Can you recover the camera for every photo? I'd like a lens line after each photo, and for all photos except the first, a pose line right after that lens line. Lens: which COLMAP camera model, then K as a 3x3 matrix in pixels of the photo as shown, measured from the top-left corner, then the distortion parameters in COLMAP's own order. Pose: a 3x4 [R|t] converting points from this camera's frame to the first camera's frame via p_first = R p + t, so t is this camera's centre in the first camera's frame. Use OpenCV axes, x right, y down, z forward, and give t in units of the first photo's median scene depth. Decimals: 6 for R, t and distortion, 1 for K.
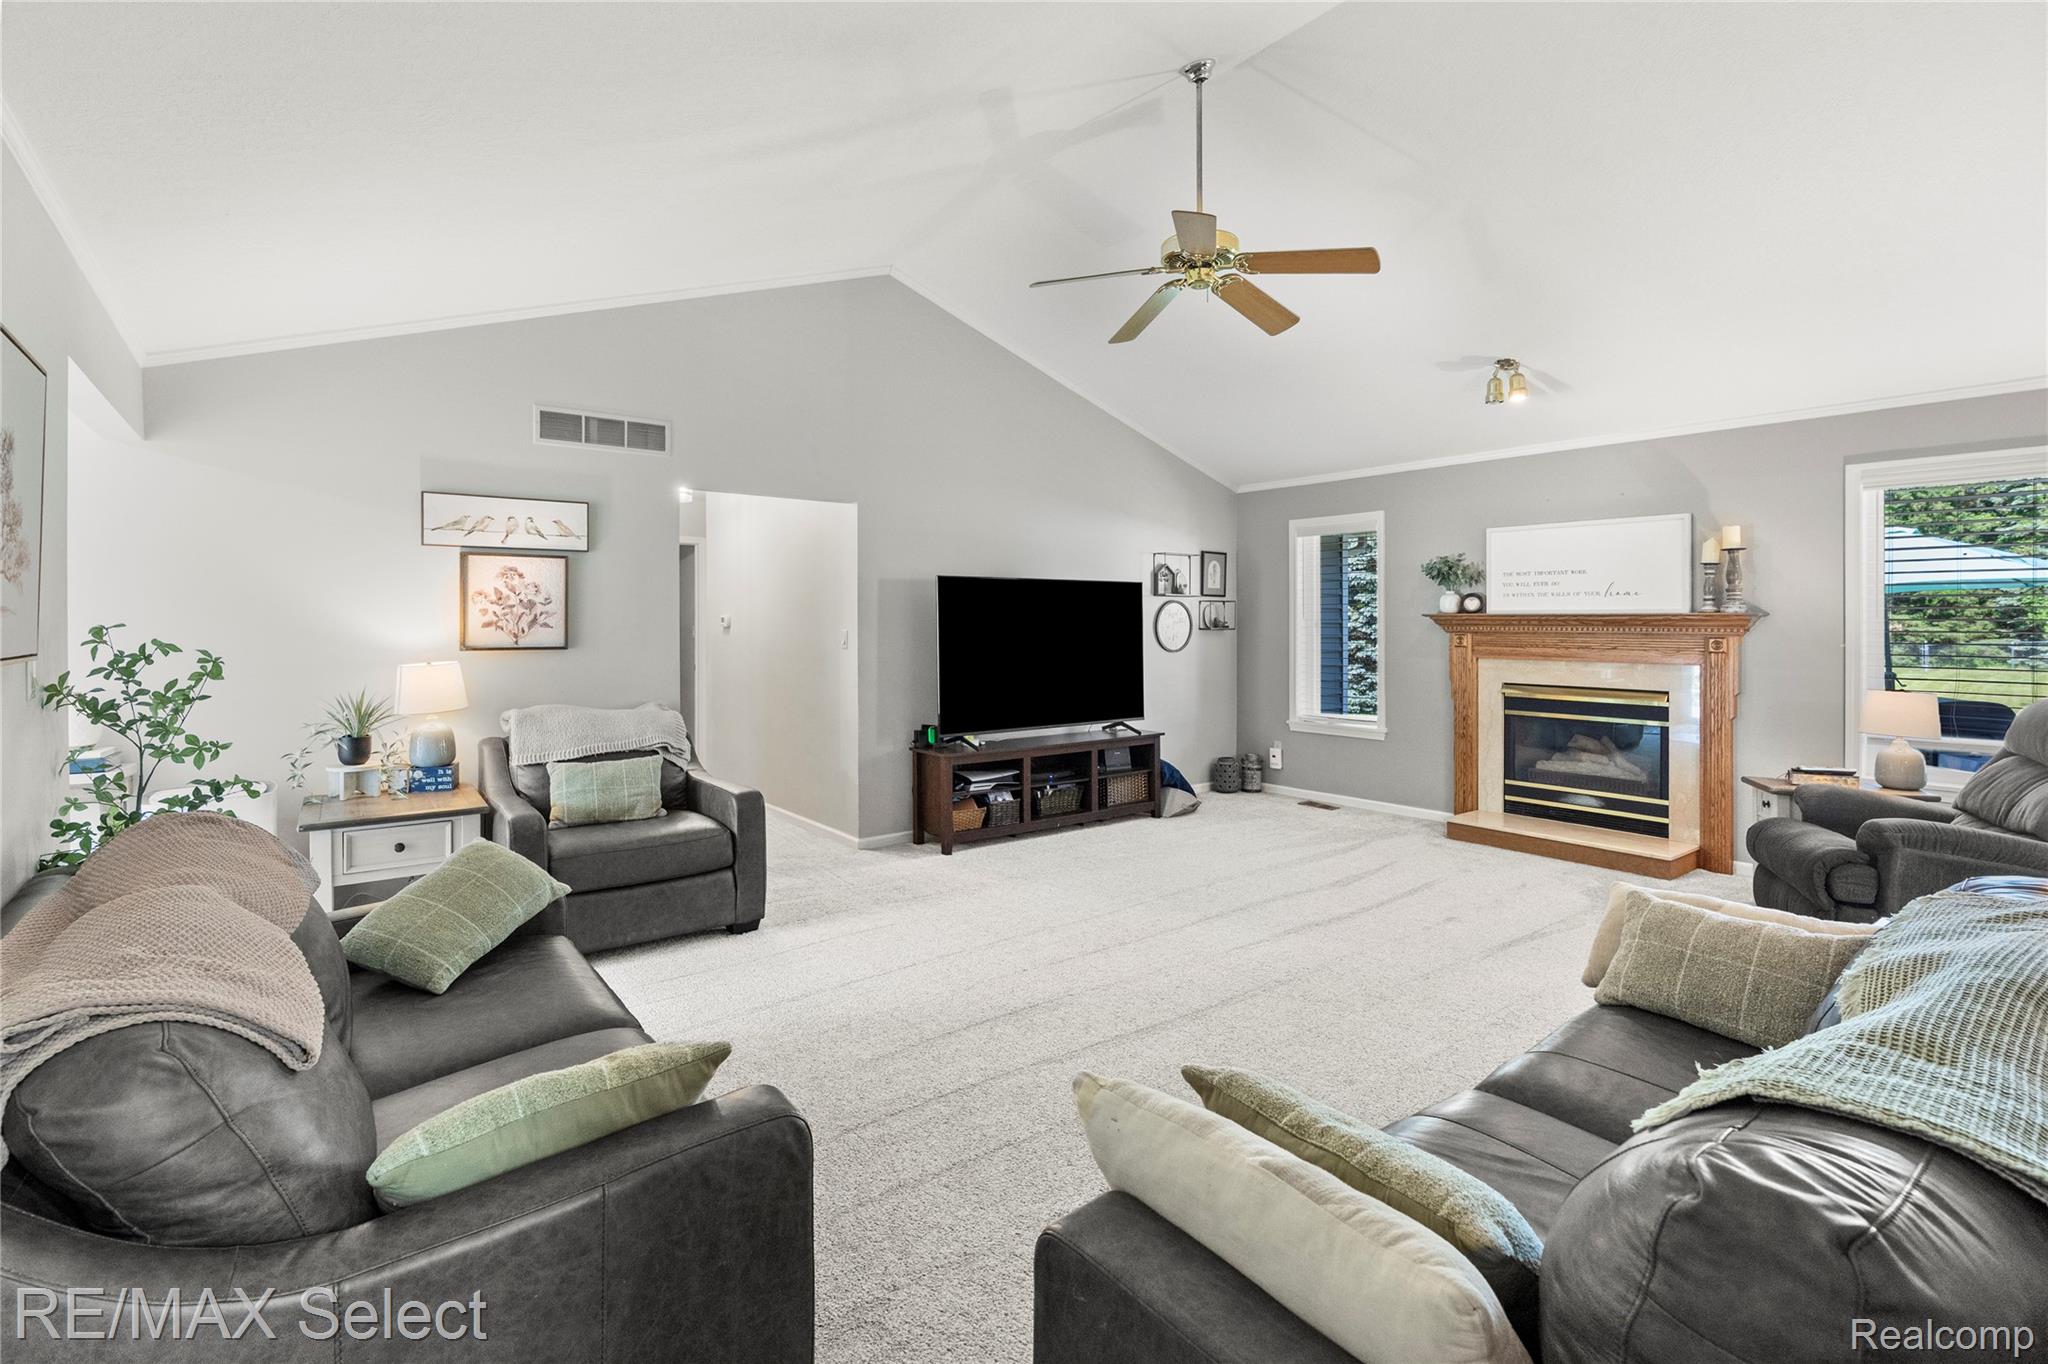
lens RADIAL K [[952.8, 0, 1036.8], [0, 952.8, 615.4], [0, 0, 1]] dist [-0.000531, 0.000097]
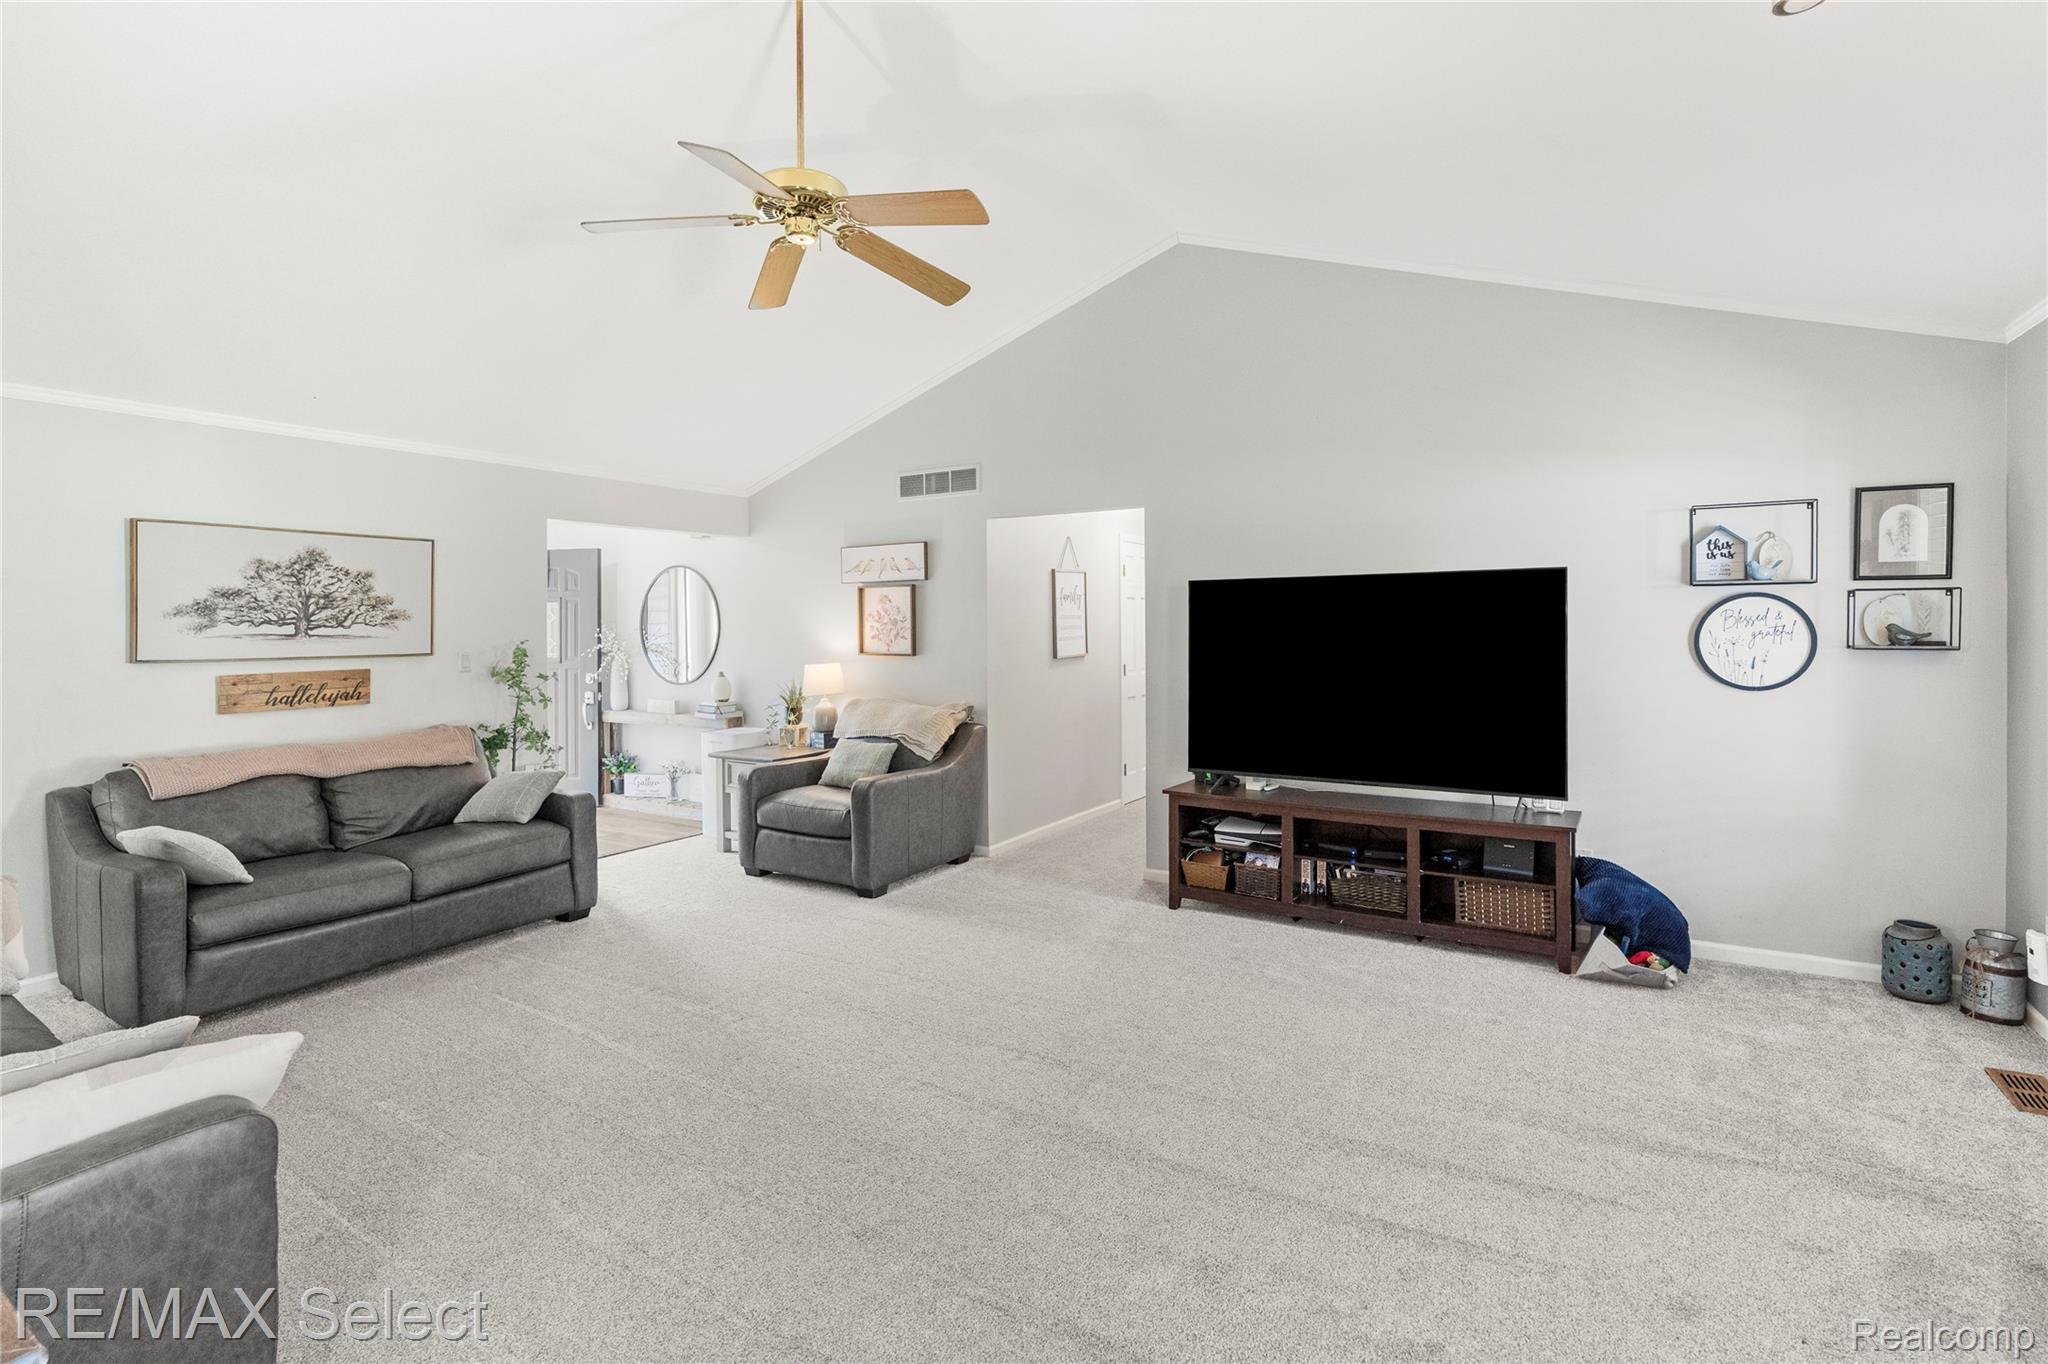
lens RADIAL K [[953.0, 0, 1032.8], [0, 953.0, 629.0], [0, 0, 1]] dist [-0.003314, -0.000042]
pose [[0.340407, 0.000801, -0.940278, 0.615411], [0.013127, 0.999898, 0.005604, -0.004952], [0.940187, -0.014250, 0.340362, 0.549829]]
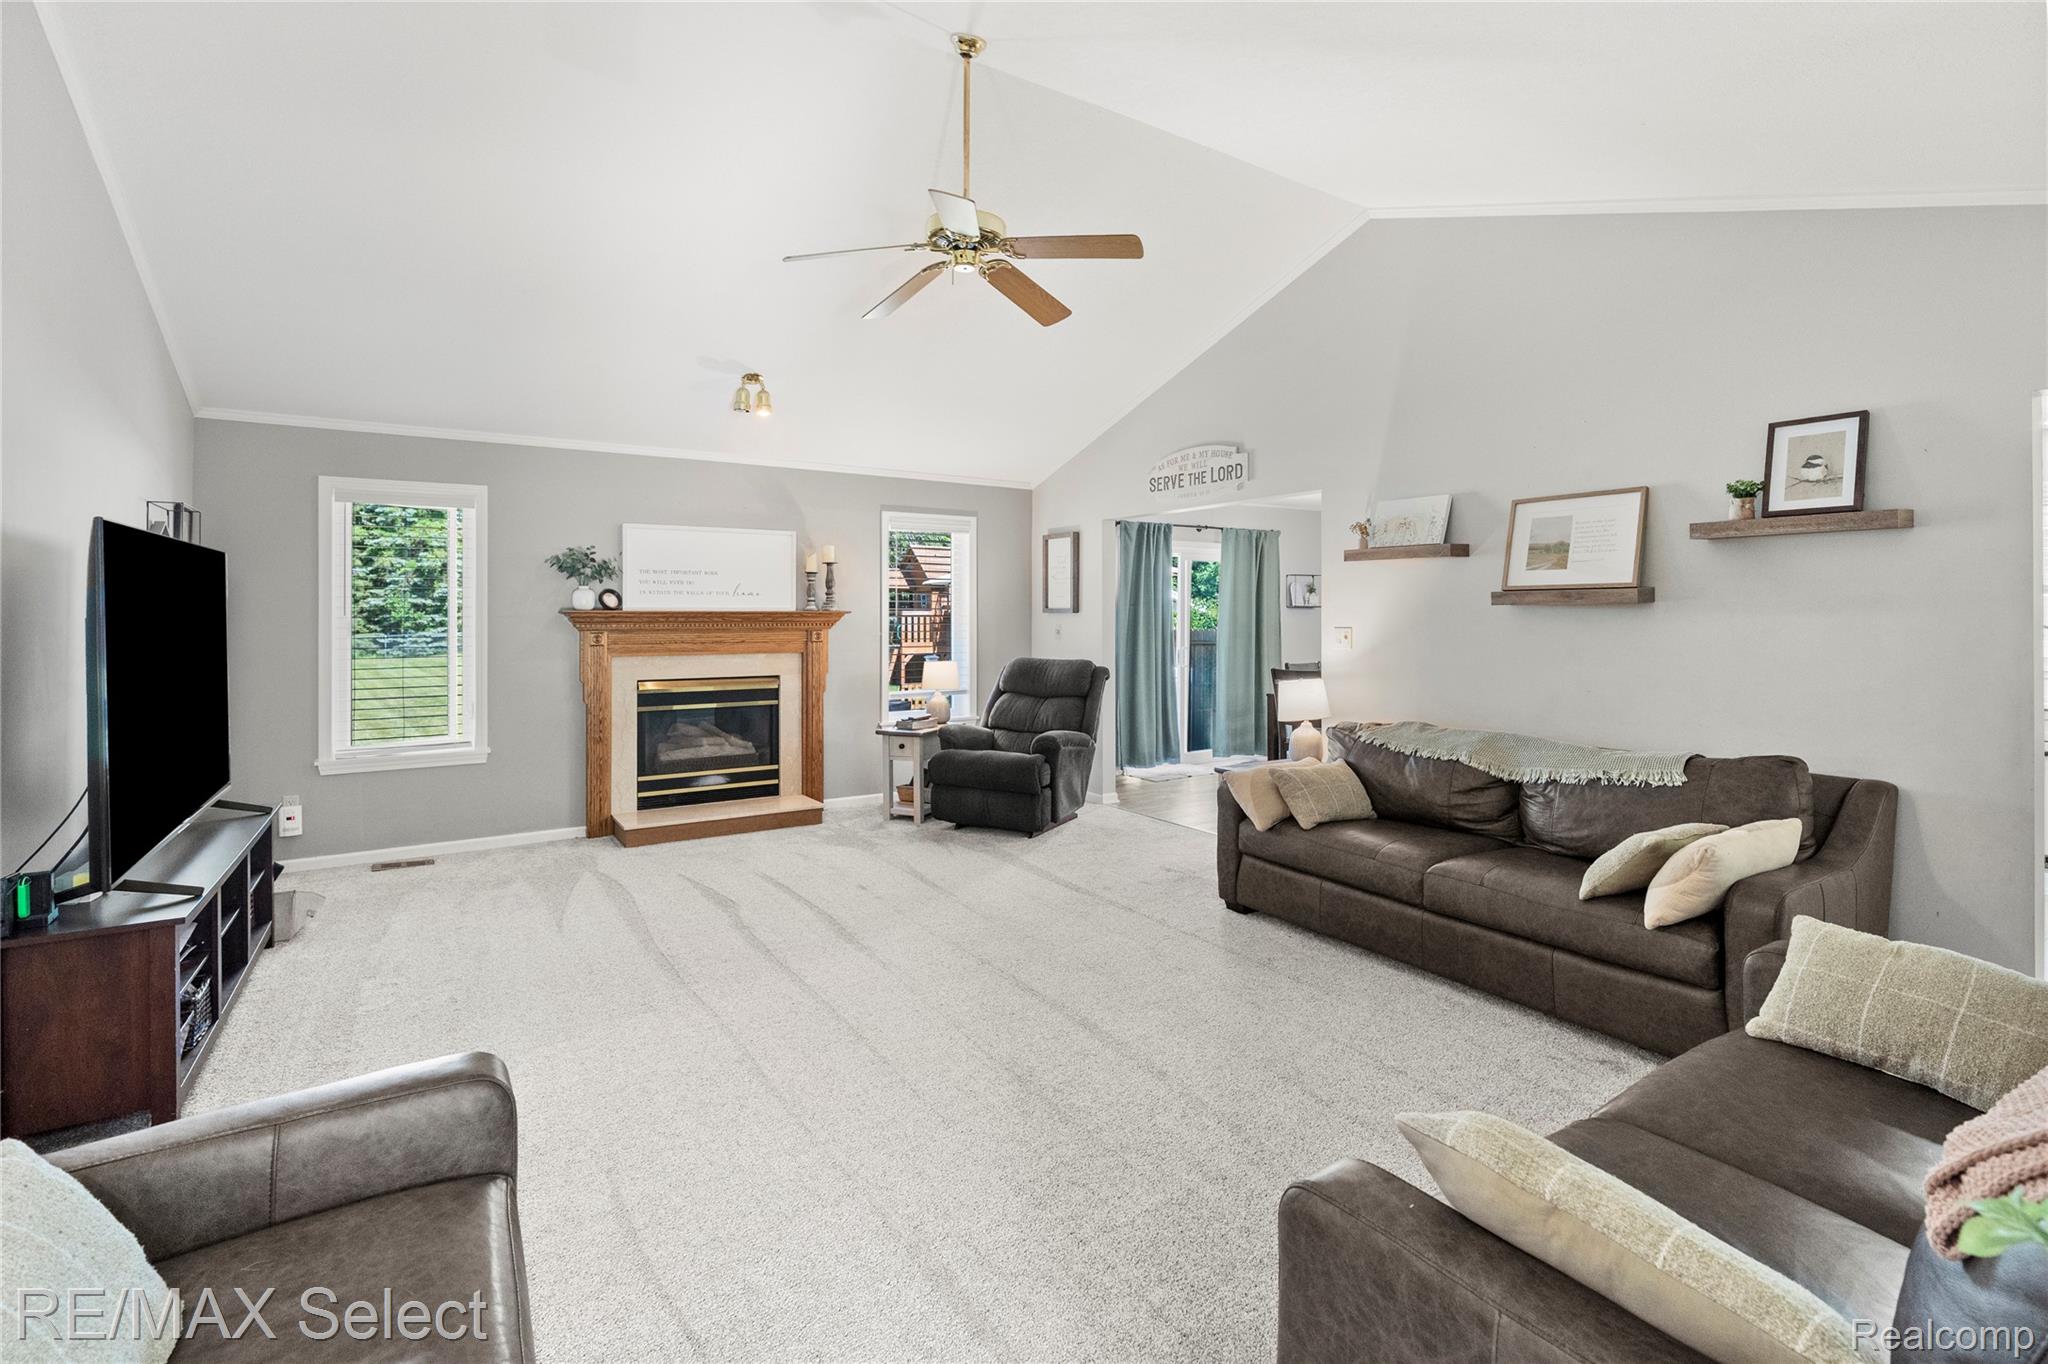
lens RADIAL K [[951.5, 0, 1015.7], [0, 951.5, 606.5], [0, 0, 1]] dist [-0.000768, 0.000316]
pose [[0.102928, 0.008892, 0.994649, -0.469611], [-0.001973, 0.999960, -0.008736, 0.001695], [-0.994687, -0.001063, 0.102942, 0.516614]]
